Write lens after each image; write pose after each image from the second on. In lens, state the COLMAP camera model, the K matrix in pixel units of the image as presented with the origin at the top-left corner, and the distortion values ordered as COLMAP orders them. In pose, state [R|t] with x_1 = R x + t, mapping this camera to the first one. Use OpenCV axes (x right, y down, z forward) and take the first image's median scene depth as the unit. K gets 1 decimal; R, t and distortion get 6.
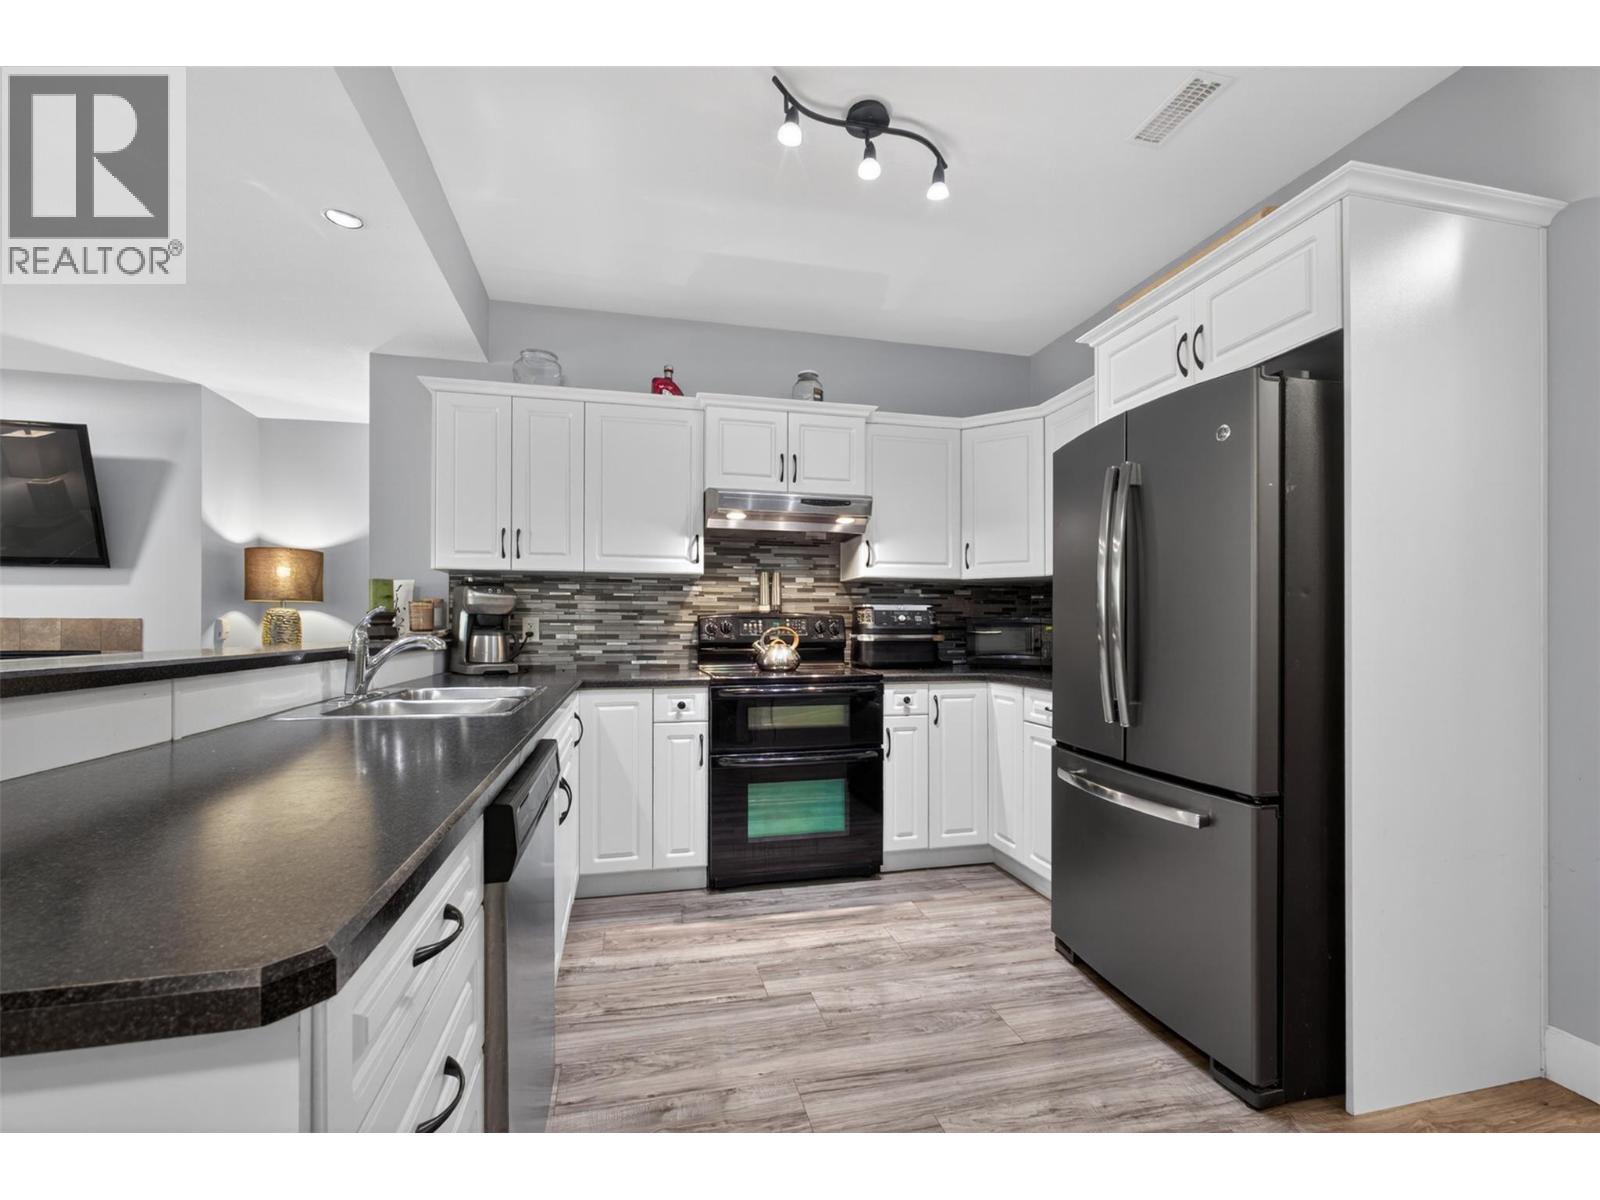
lens RADIAL K [[694.4, 0, 792.7], [0, 694.4, 621.8], [0, 0, 1]] dist [-0.012497, 0.000054]
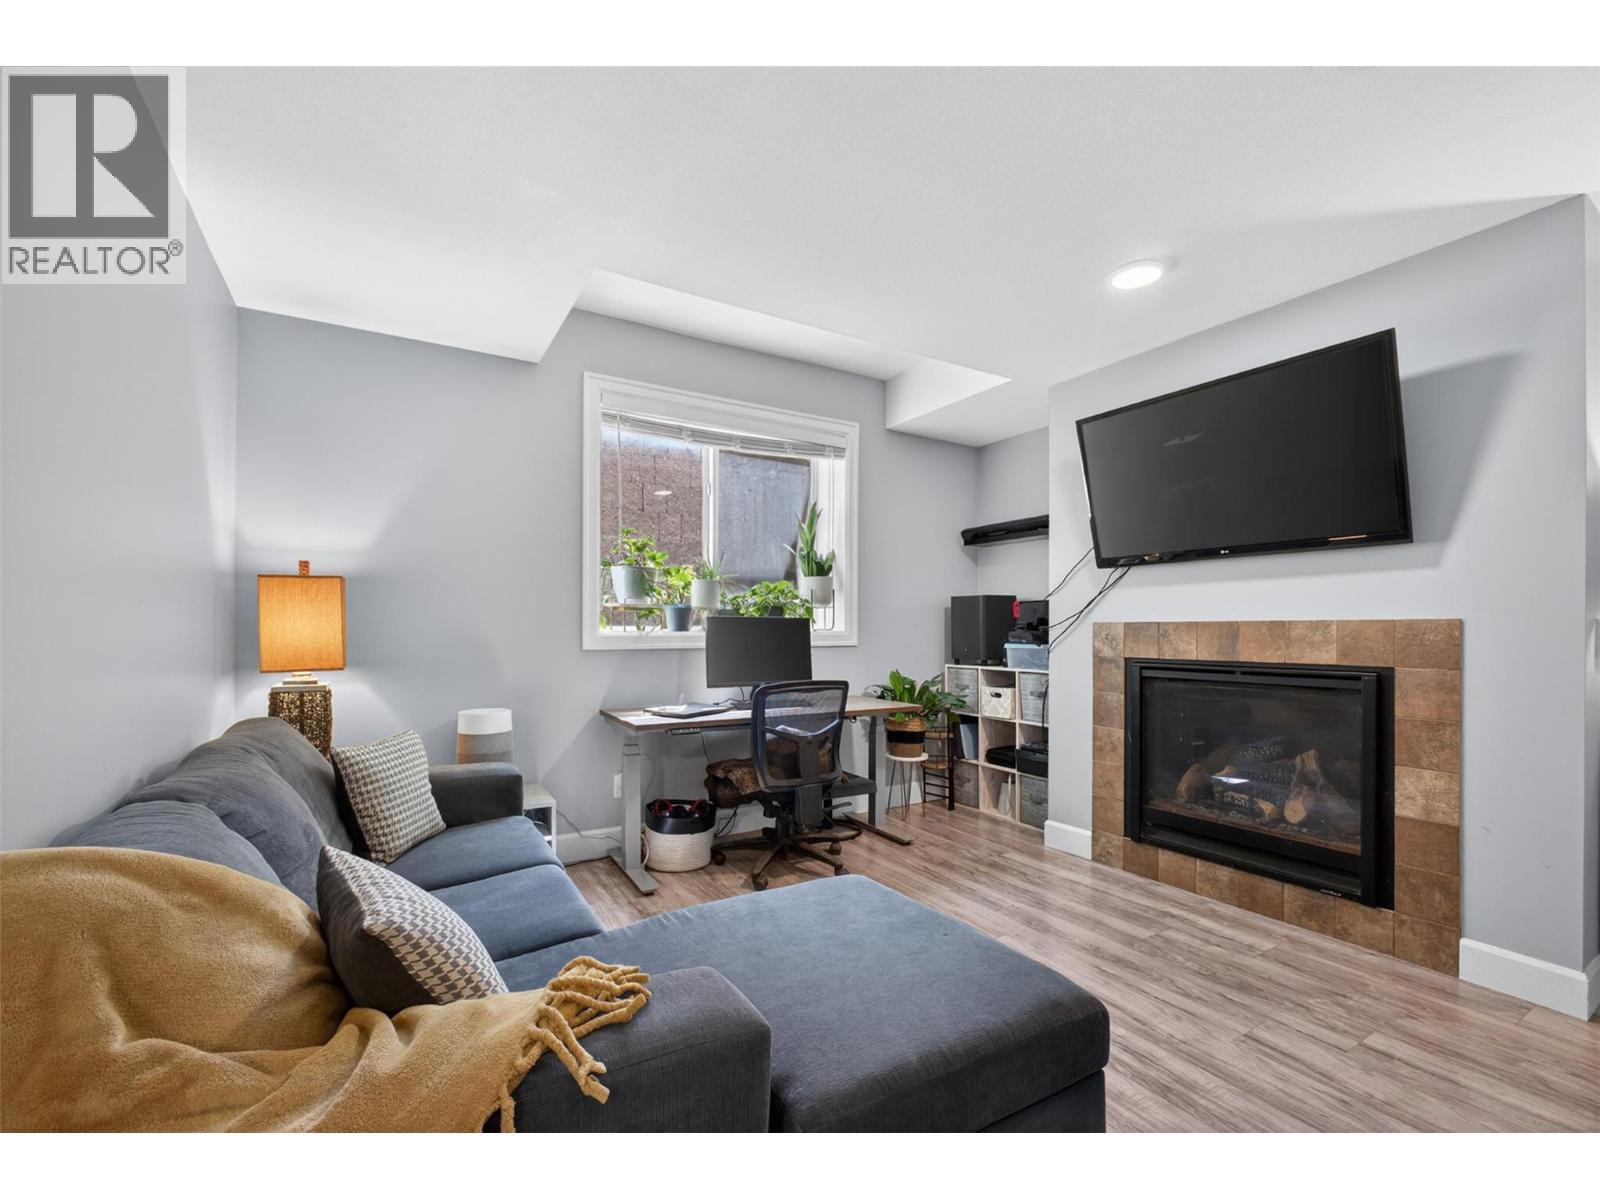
lens RADIAL K [[694.4, 0, 796.5], [0, 694.4, 631.2], [0, 0, 1]] dist [-0.012497, 0.000054]
pose [[0.314385, 0.000297, -0.949296, -0.587725], [0.007812, 0.999965, 0.002900, -0.000282], [0.949264, -0.008328, 0.314371, 0.239187]]
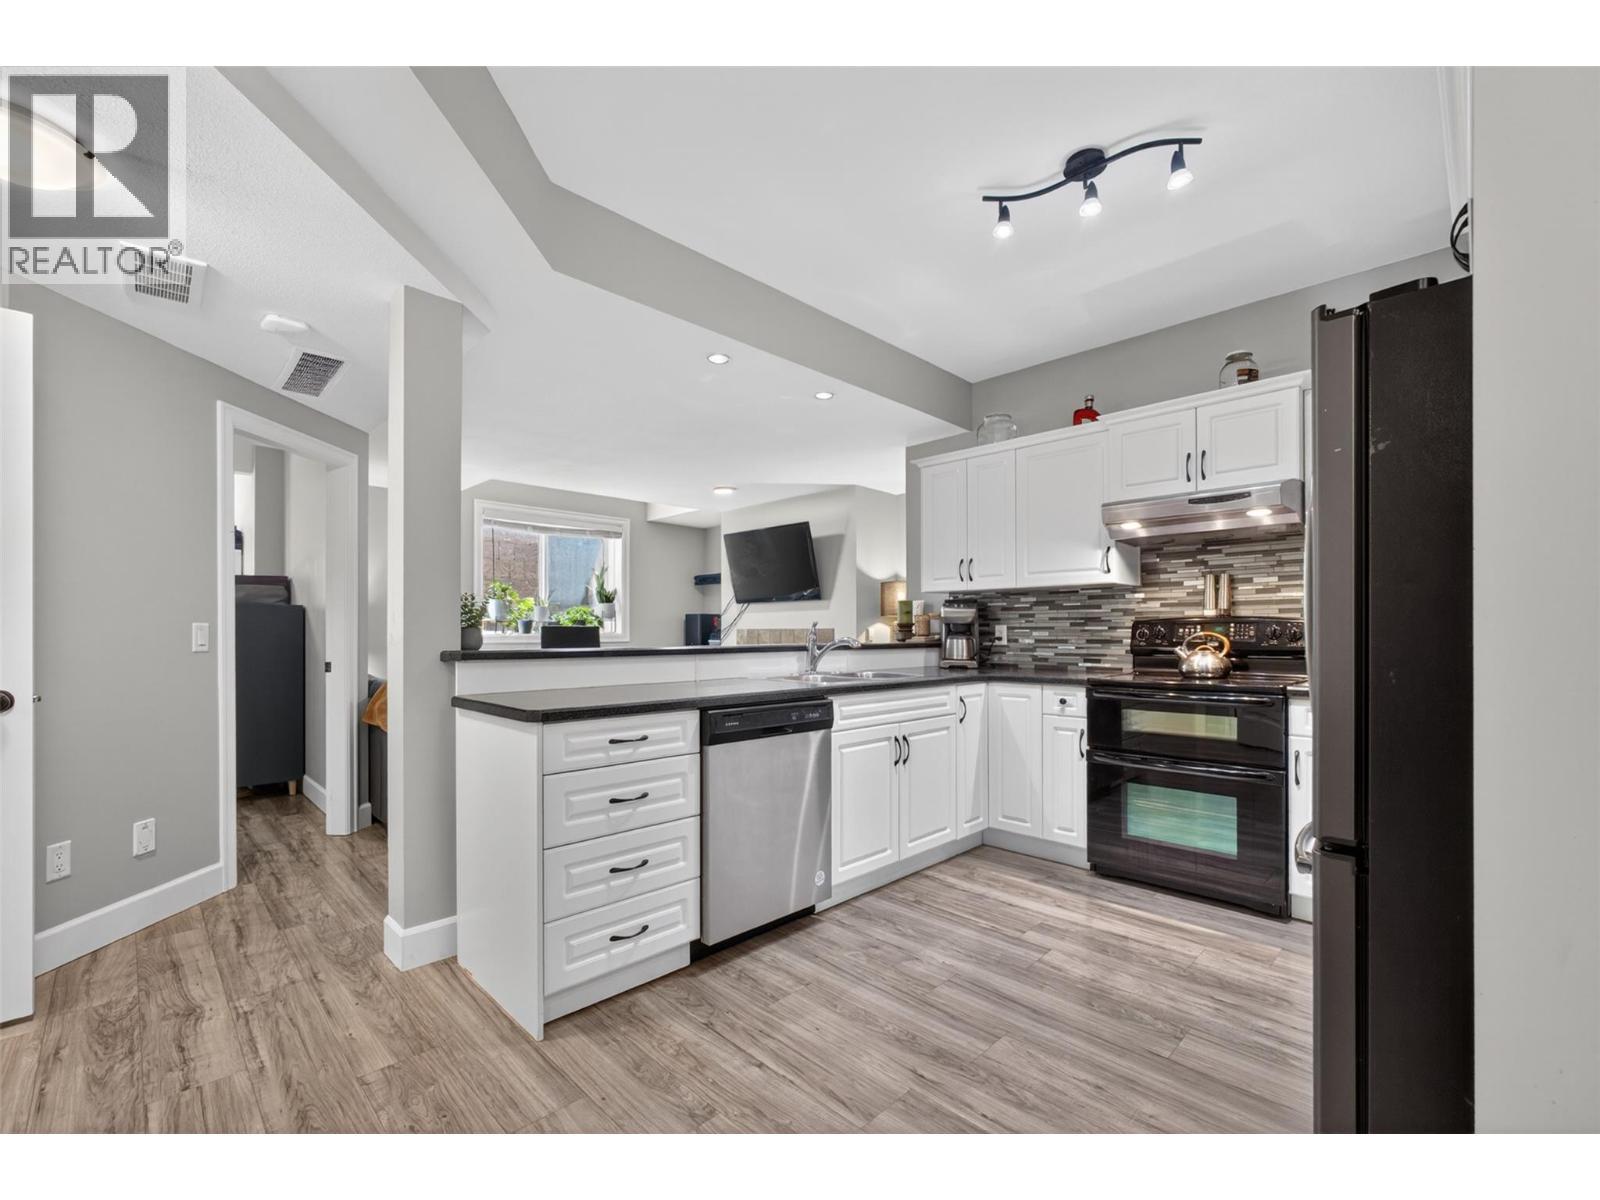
lens RADIAL K [[694.4, 0, 782.8], [0, 694.4, 626.8], [0, 0, 1]] dist [-0.012497, 0.000054]
pose [[0.502547, -0.010276, -0.864489, 0.520368], [0.008073, 0.999942, -0.007193, 0.002065], [0.864512, -0.003364, 0.502600, 0.025264]]
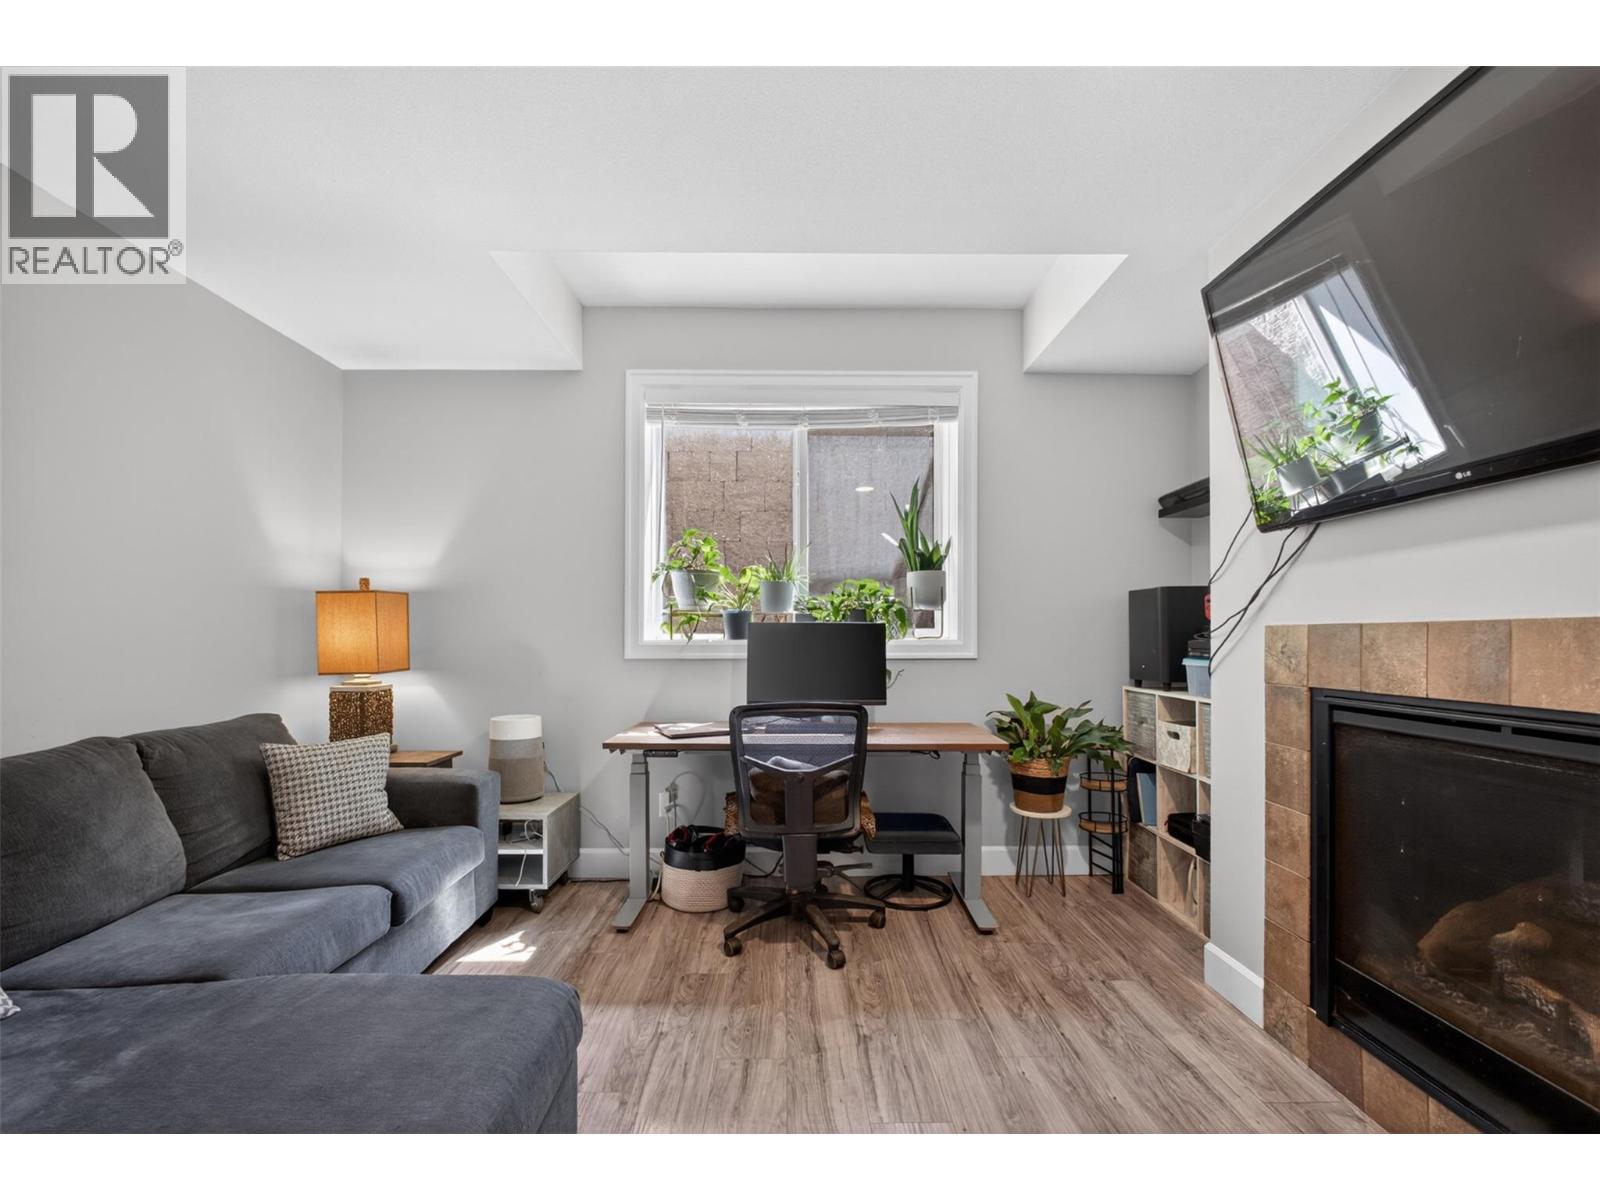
lens RADIAL K [[694.4, 0, 778.7], [0, 694.4, 631.9], [0, 0, 1]] dist [-0.012497, 0.000054]
pose [[-0.214069, -0.008473, -0.976782, -0.750695], [0.008063, 0.999913, -0.010440, 0.002022], [0.976785, -0.010111, -0.213982, 0.707467]]
